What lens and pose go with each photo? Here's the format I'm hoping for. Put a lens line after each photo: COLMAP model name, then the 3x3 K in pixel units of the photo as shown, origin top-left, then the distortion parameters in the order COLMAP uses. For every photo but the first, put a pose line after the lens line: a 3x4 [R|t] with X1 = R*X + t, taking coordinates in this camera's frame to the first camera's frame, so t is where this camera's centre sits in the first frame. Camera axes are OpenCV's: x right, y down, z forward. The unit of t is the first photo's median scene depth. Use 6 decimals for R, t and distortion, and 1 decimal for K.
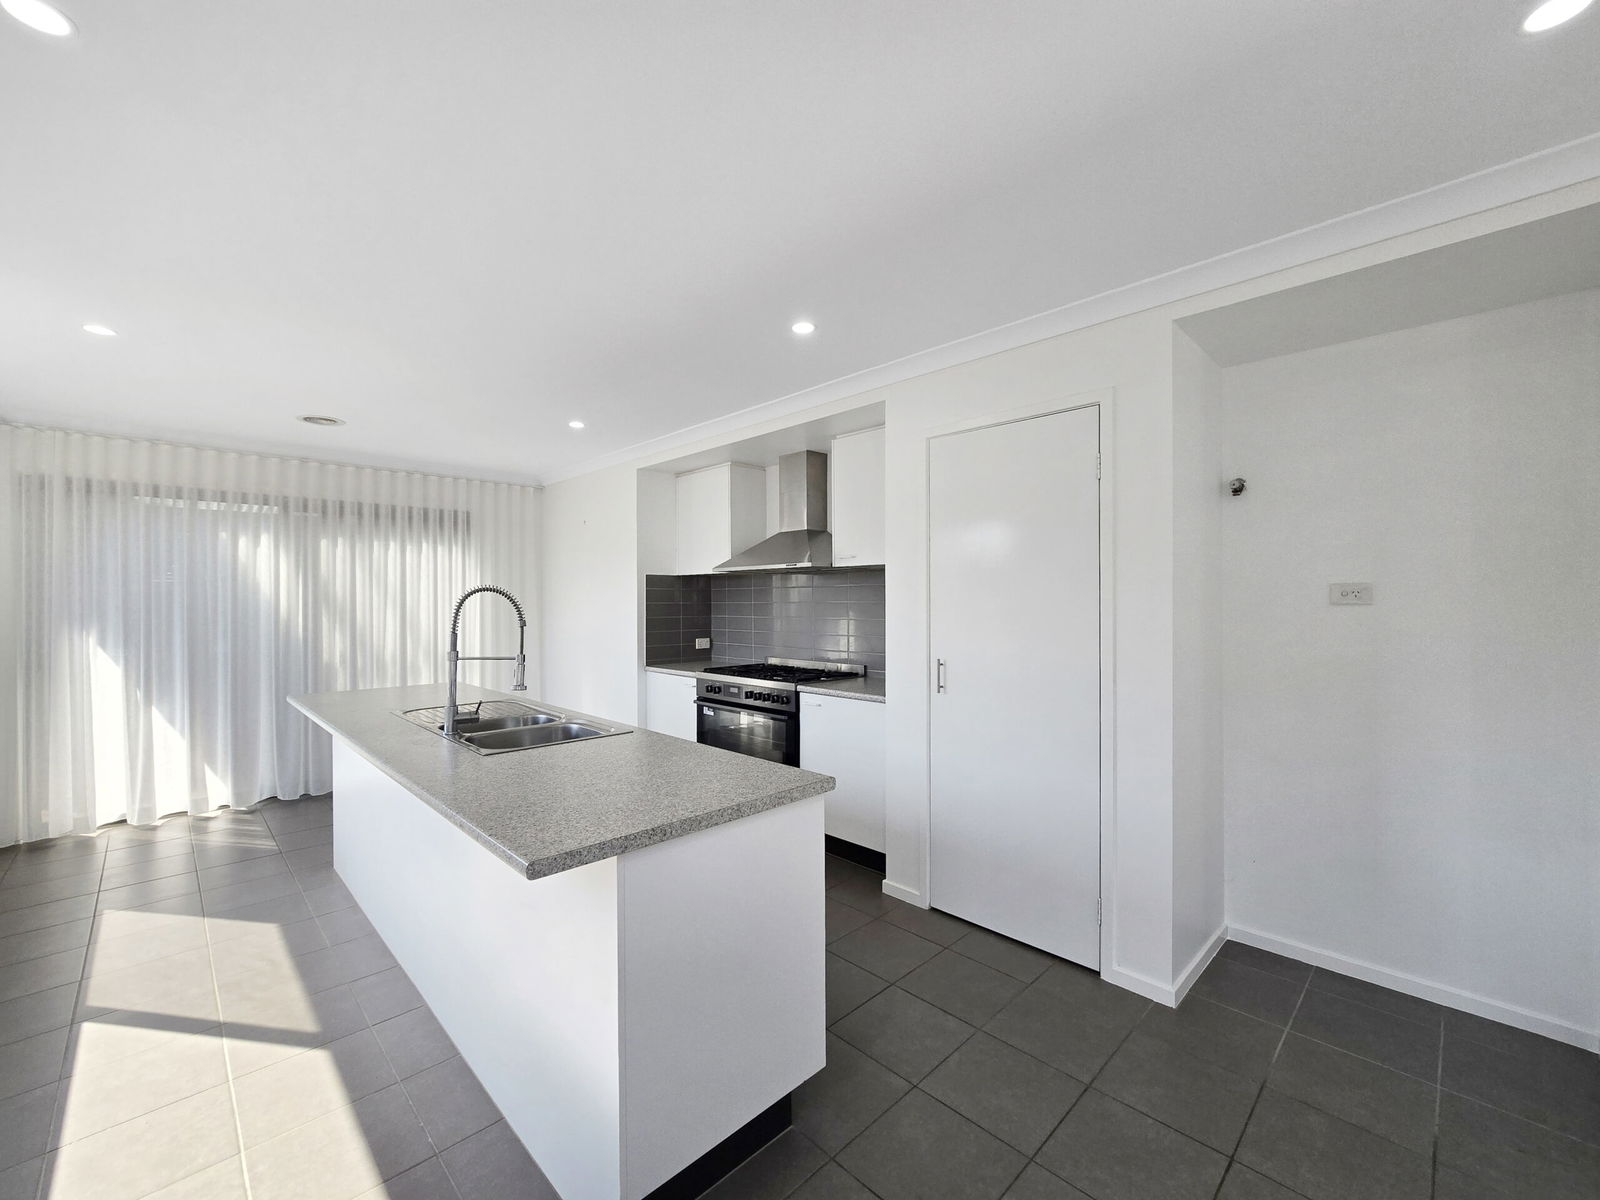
lens RADIAL K [[668.7, 0, 799.8], [0, 668.7, 608.4], [0, 0, 1]] dist [-0.003154, -0.000496]
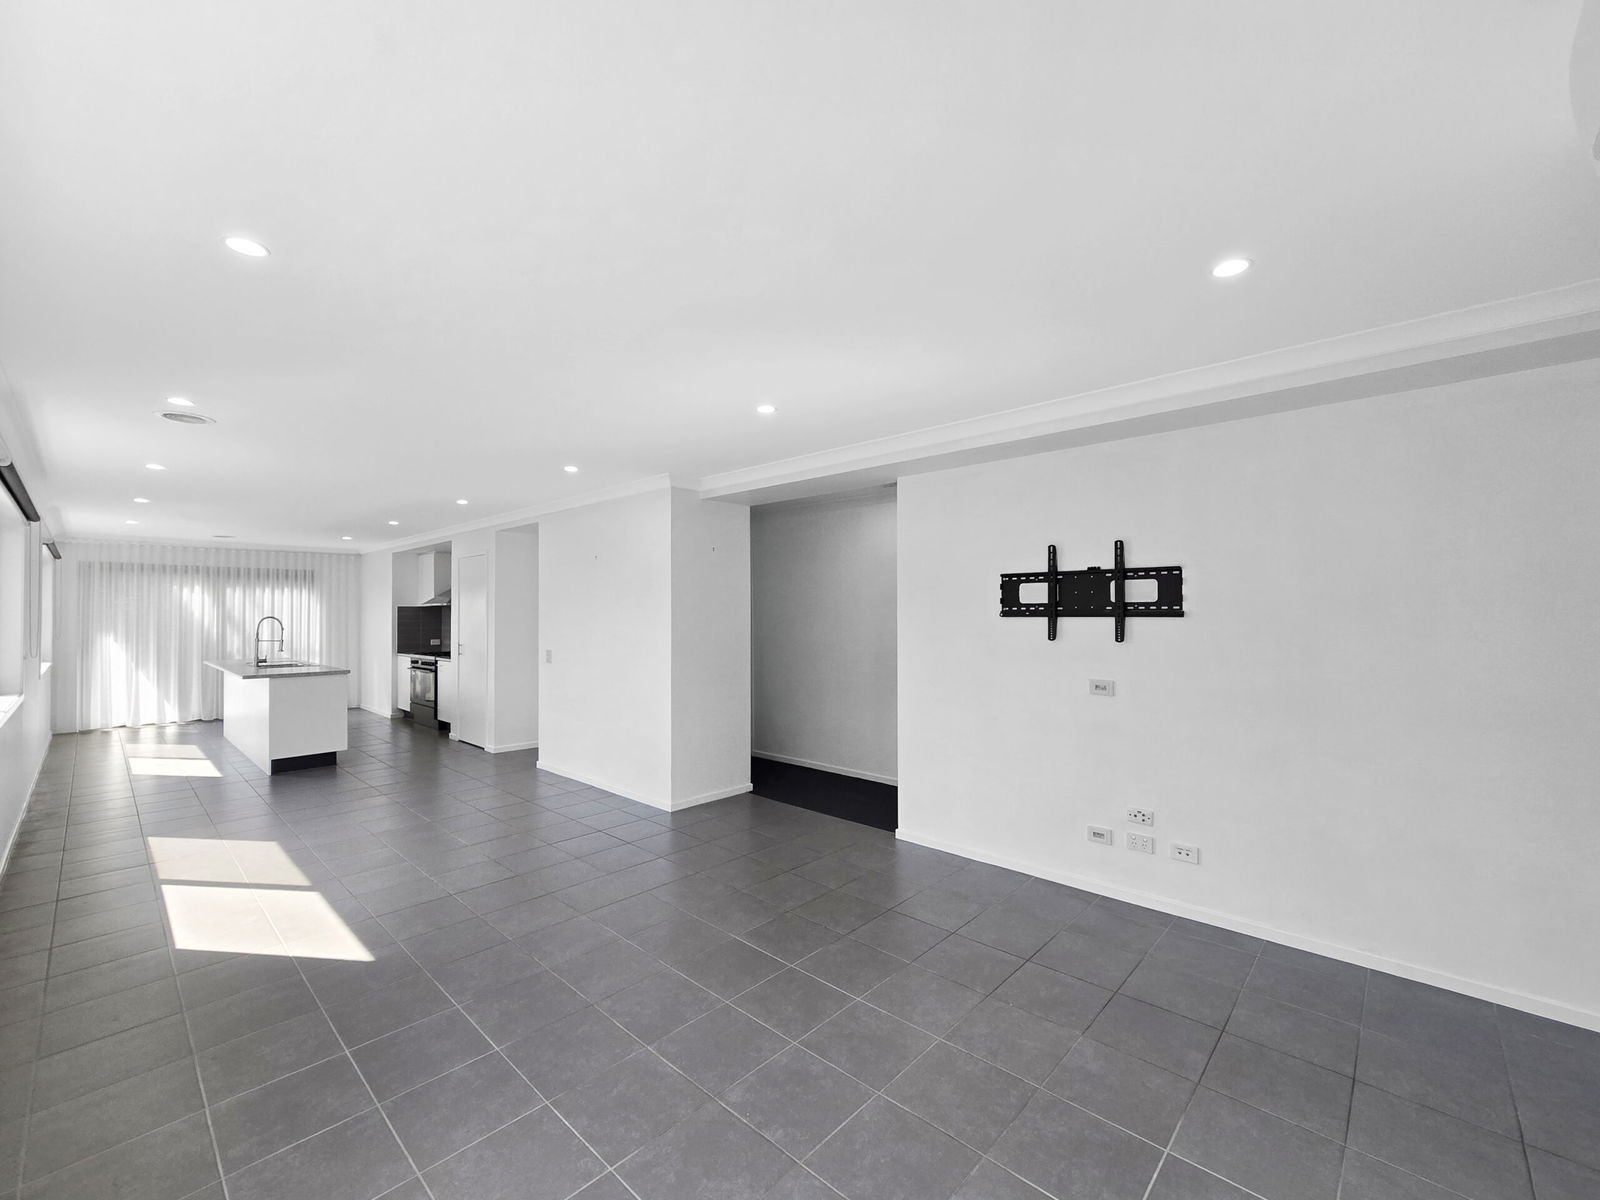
lens RADIAL K [[668.7, 0, 787.4], [0, 668.7, 615.1], [0, 0, 1]] dist [-0.003154, -0.000496]
pose [[0.999388, 0.000757, 0.034958, 0.896903], [-0.000262, 0.999900, -0.014150, 0.002397], [-0.034965, 0.014133, 0.999289, -1.056723]]
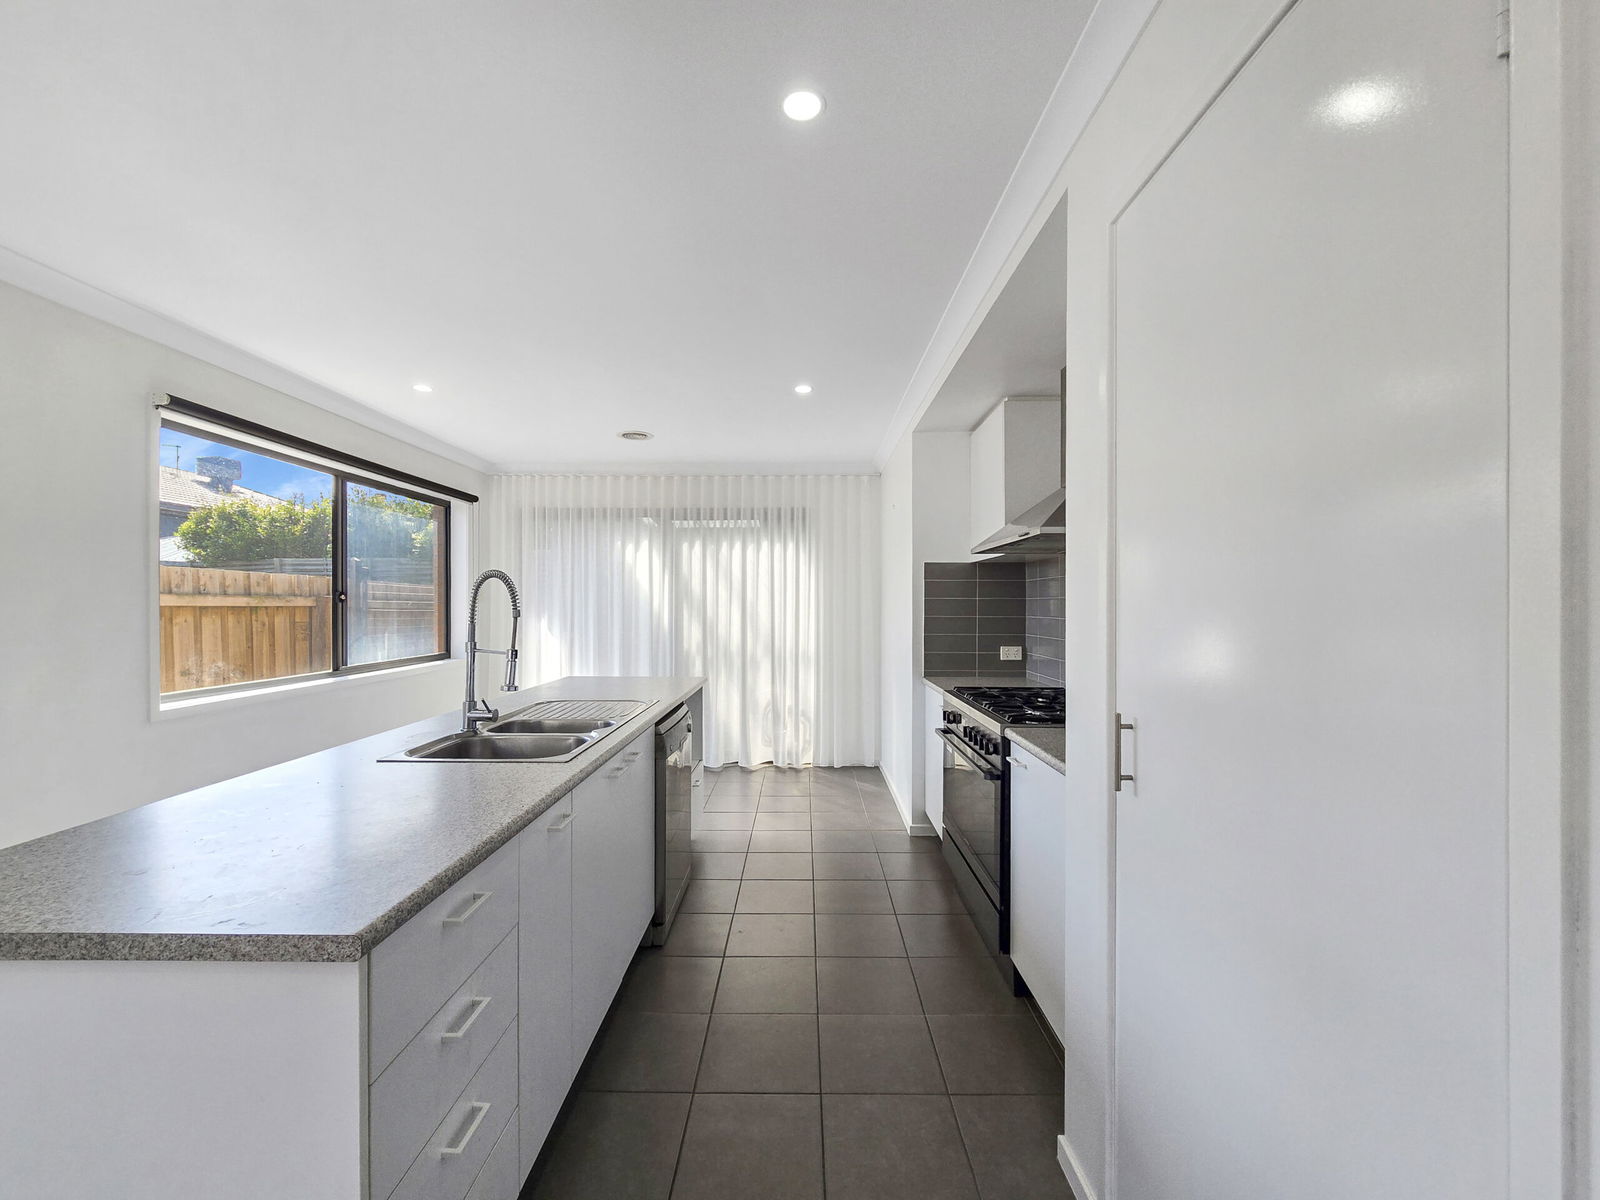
lens RADIAL K [[668.7, 0, 787.2], [0, 668.7, 605.0], [0, 0, 1]] dist [-0.003154, -0.000496]
pose [[0.704022, 0.007184, -0.710142, 0.235968], [-0.013198, 0.999908, -0.002968, 0.004867], [0.710055, 0.011462, 0.704053, 0.343003]]
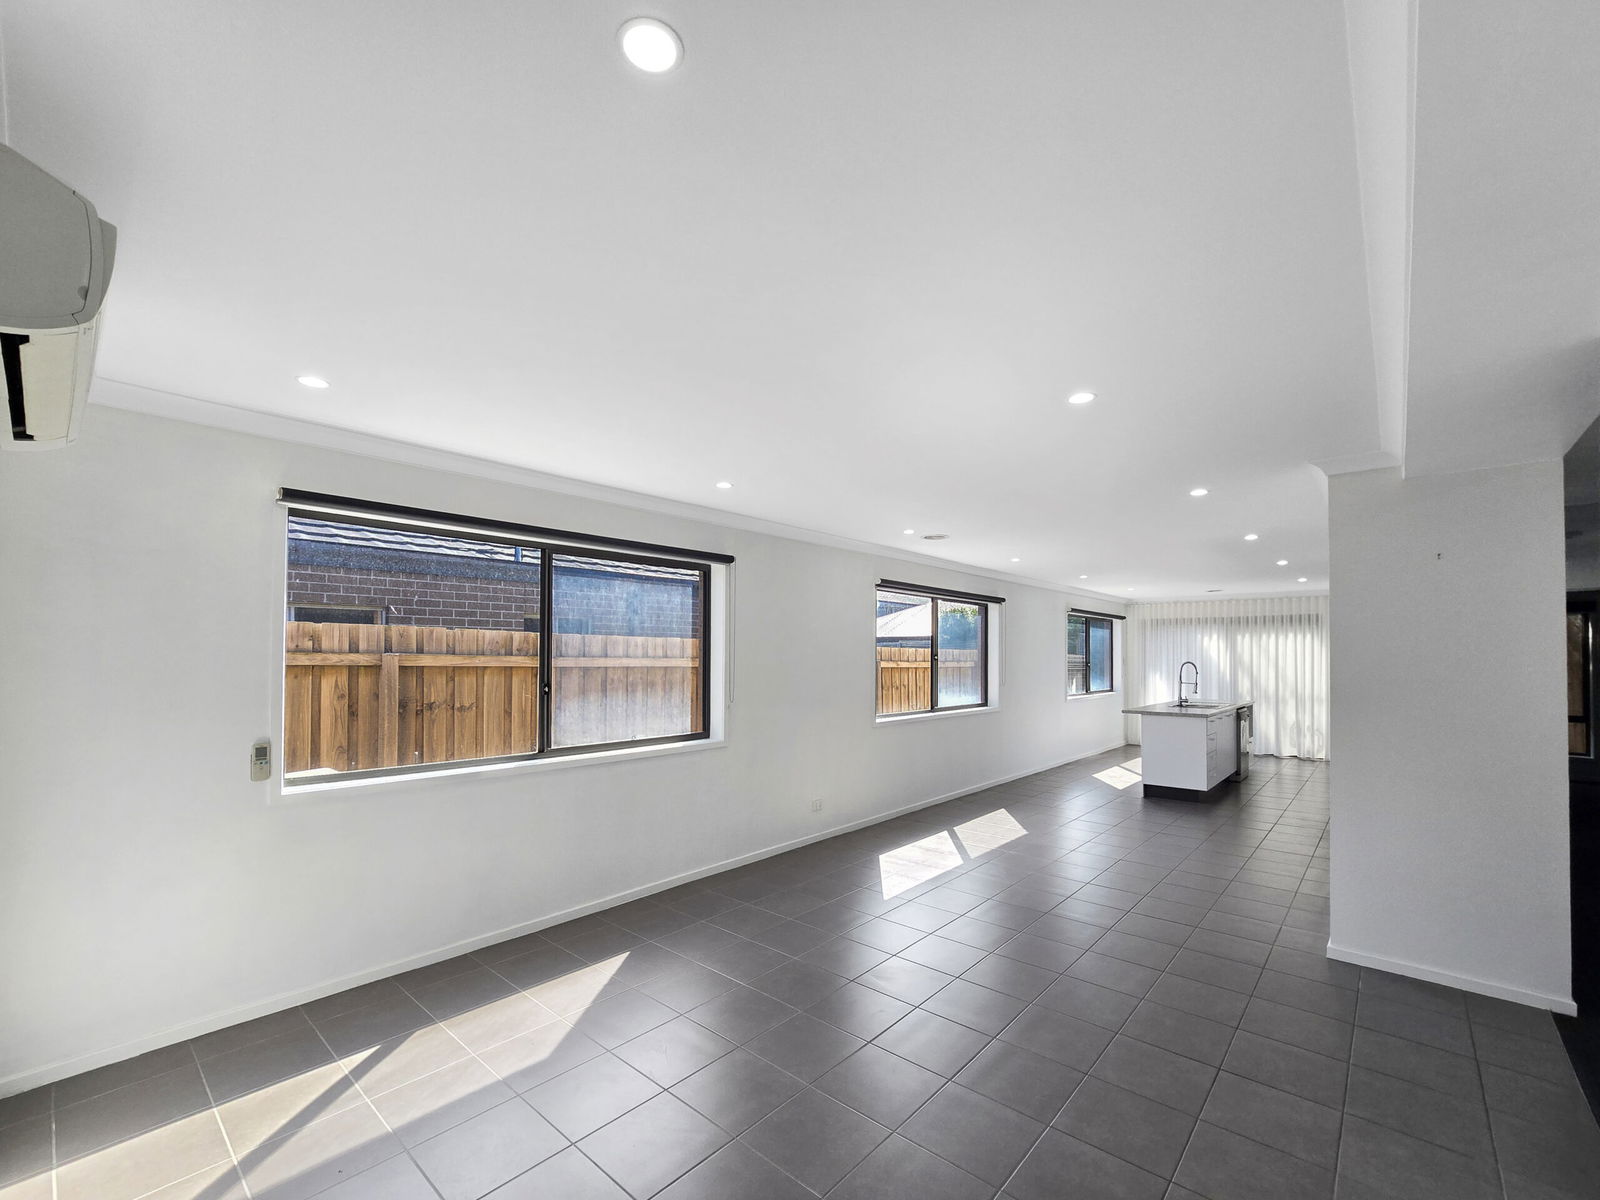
lens RADIAL K [[668.7, 0, 813.0], [0, 668.7, 653.1], [0, 0, 1]] dist [-0.003154, -0.000496]
pose [[0.089617, -0.003636, -0.995970, 1.402184], [-0.015145, 0.999873, -0.005013, -0.014781], [0.995861, 0.015533, 0.089551, -0.603458]]
